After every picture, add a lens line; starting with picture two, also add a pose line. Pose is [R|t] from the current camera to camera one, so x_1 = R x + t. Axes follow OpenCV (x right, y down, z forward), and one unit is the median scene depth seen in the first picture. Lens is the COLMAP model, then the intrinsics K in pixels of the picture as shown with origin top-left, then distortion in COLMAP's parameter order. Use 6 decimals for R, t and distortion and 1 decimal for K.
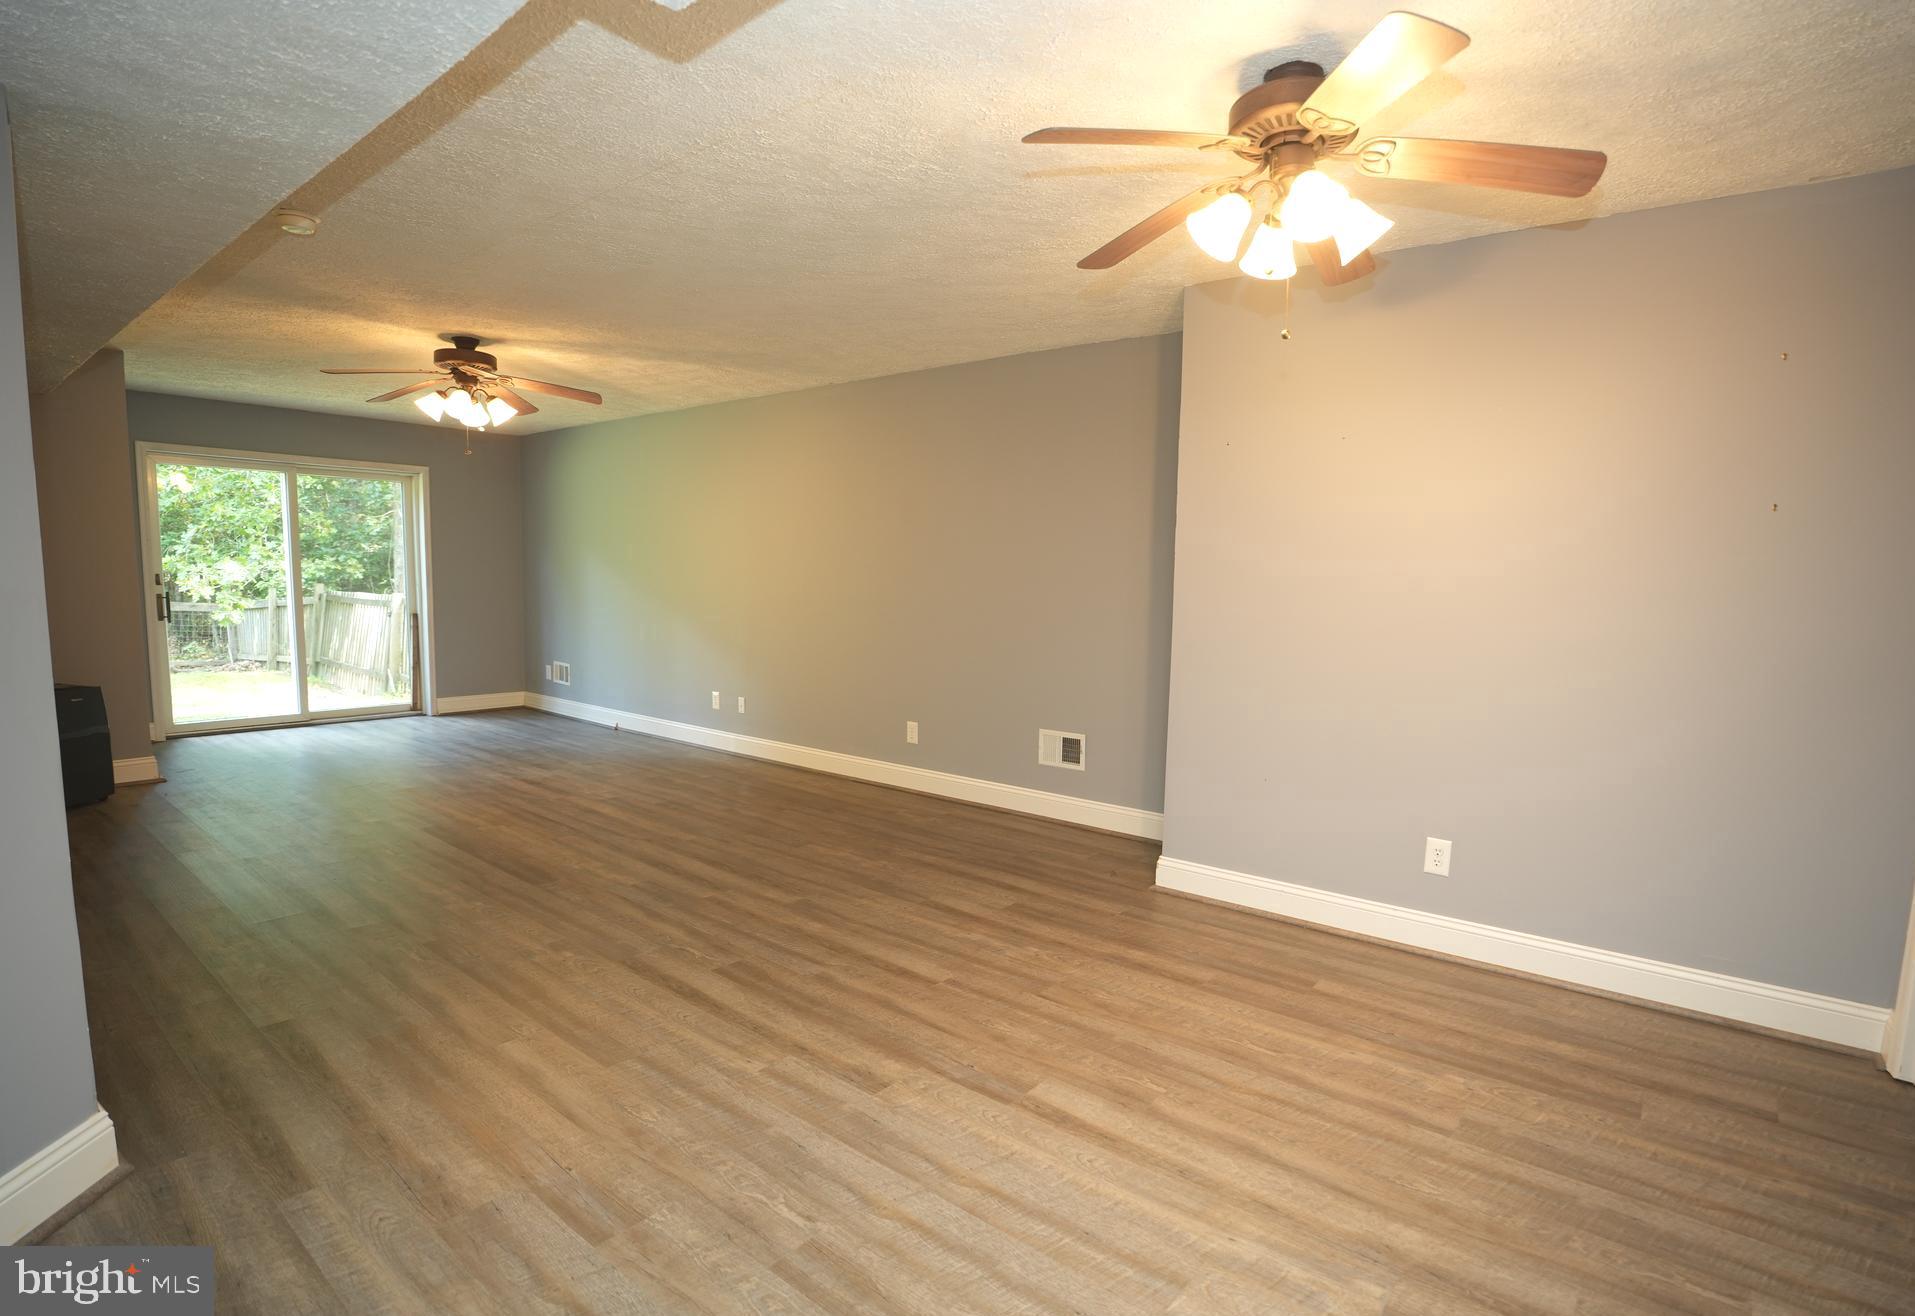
lens RADIAL K [[943.6, 0, 964.5], [0, 943.6, 698.9], [0, 0, 1]] dist [-0.020764, 0.000329]
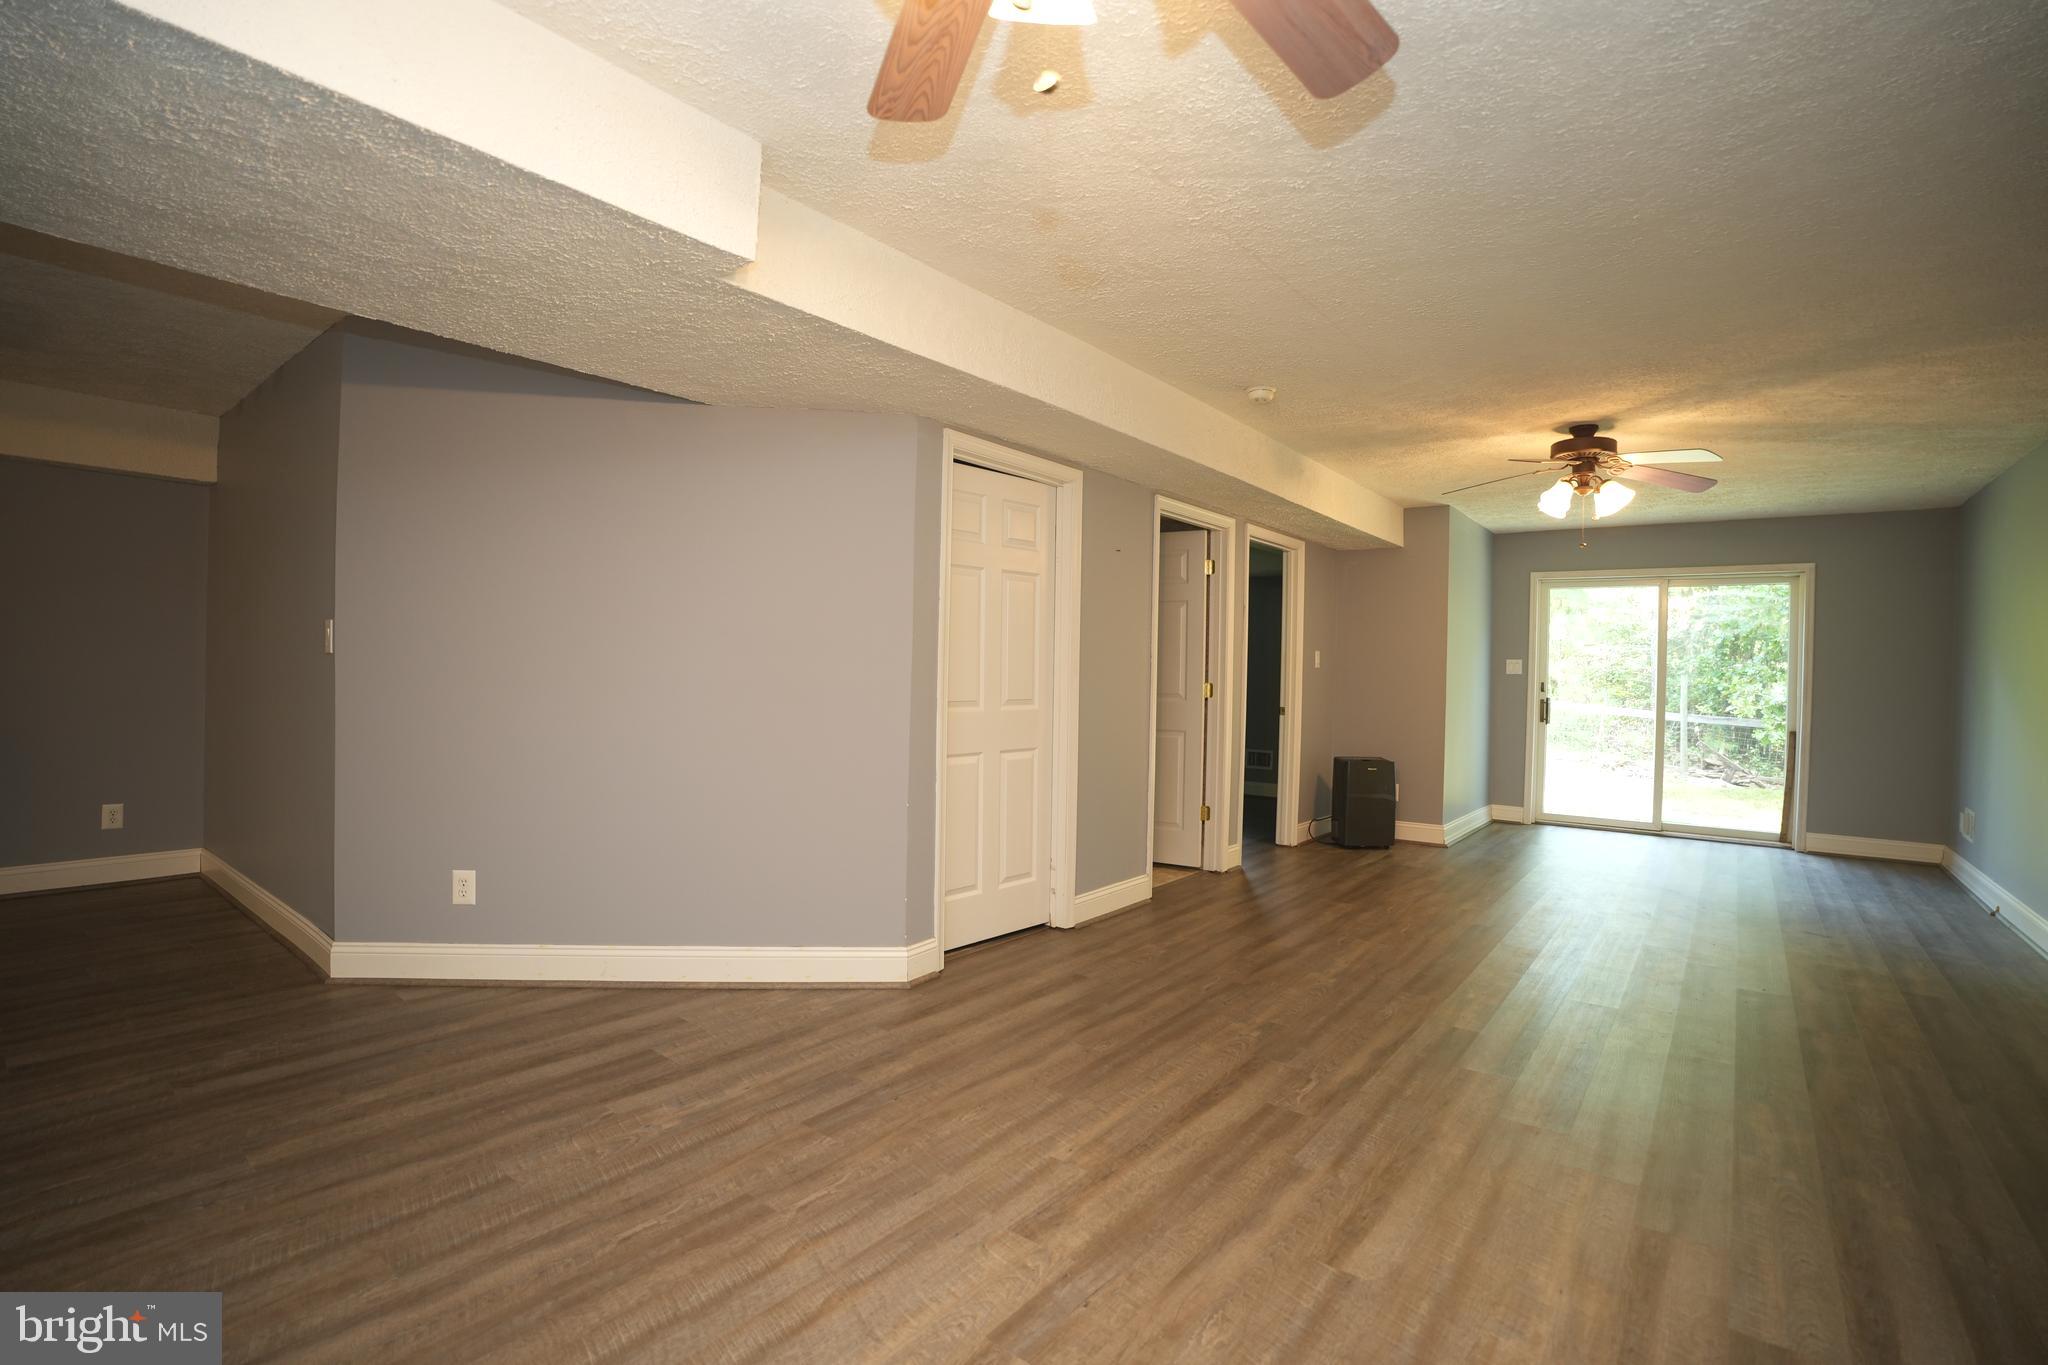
lens RADIAL K [[925.8, 0, 1029.8], [0, 925.8, 691.9], [0, 0, 1]] dist [-0.037893, 0.001075]
pose [[0.032026, -0.001366, -0.999486, 0.590979], [-0.145592, 0.989326, -0.006017, -0.049607], [0.988826, 0.145710, 0.031485, 0.737758]]
